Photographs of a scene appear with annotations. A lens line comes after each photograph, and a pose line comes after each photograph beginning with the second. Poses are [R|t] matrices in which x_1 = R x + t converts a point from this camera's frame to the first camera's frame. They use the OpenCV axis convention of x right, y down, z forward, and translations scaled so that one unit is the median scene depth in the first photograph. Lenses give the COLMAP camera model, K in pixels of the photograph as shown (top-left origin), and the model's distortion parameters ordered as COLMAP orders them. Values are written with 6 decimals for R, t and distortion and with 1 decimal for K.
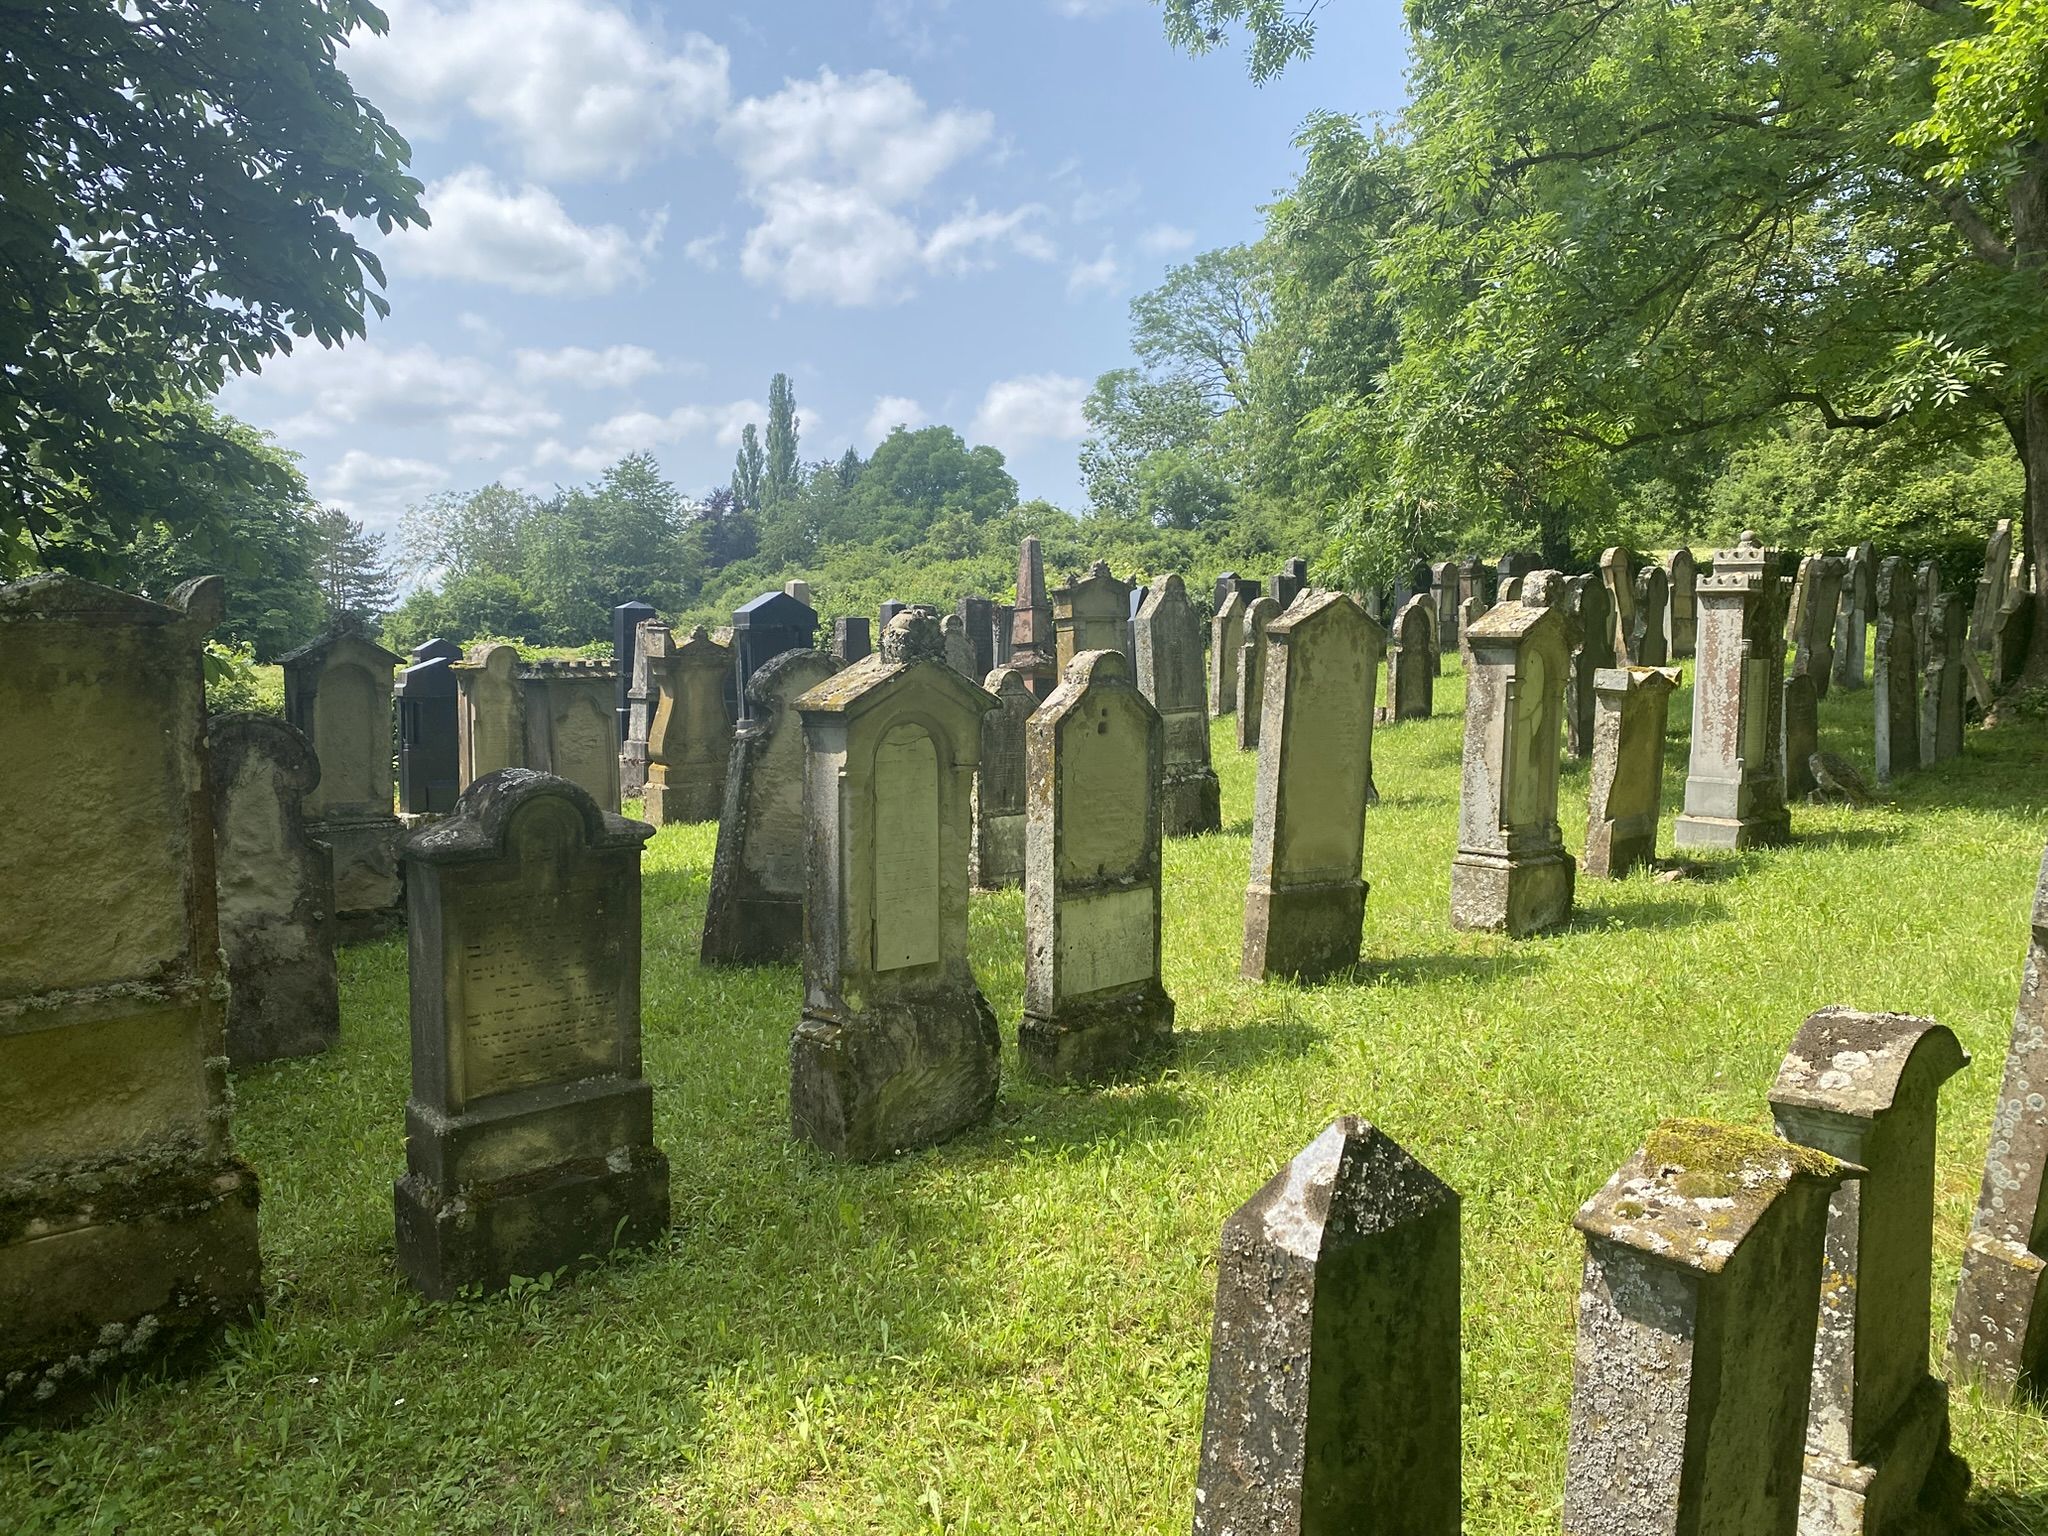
lens RADIAL K [[1544.8, 0, 1035.0], [0, 1544.8, 766.9], [0, 0, 1]] dist [0.028976, -0.022638]
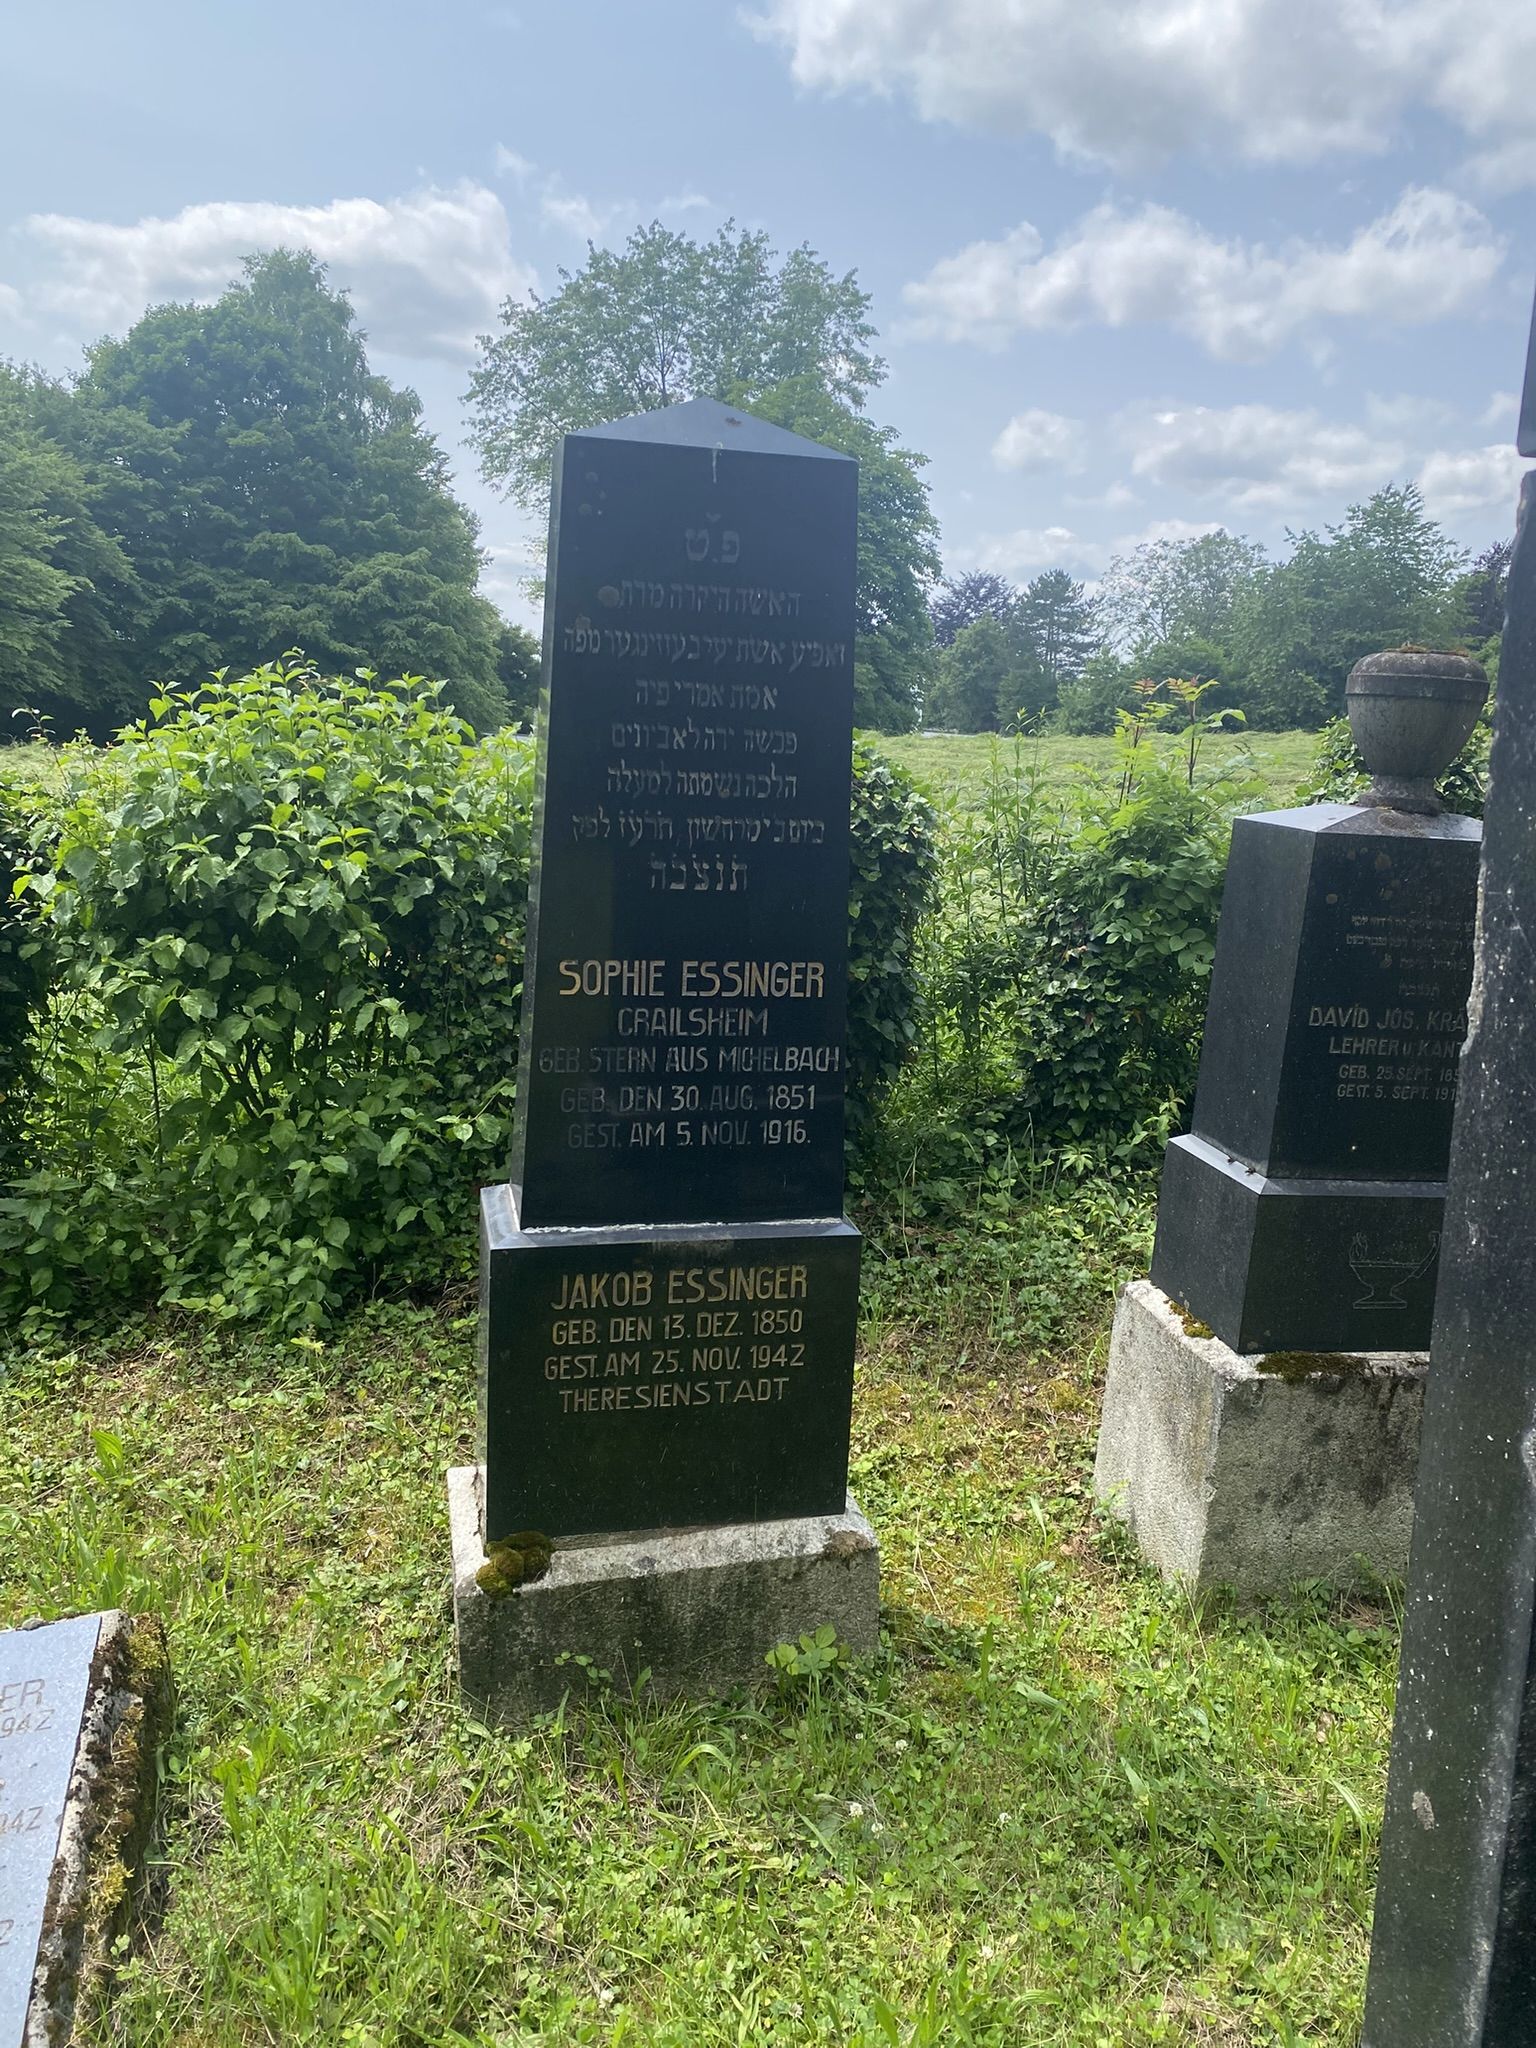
lens RADIAL K [[1544.8, 0, 770.9], [0, 1544.8, 1022.3], [0, 0, 1]] dist [0.028976, -0.022638]
pose [[0.814923, 0.159183, -0.557280, -0.031965], [-0.097034, 0.985444, 0.139590, -0.013135], [0.571389, -0.059680, 0.818507, 0.154276]]
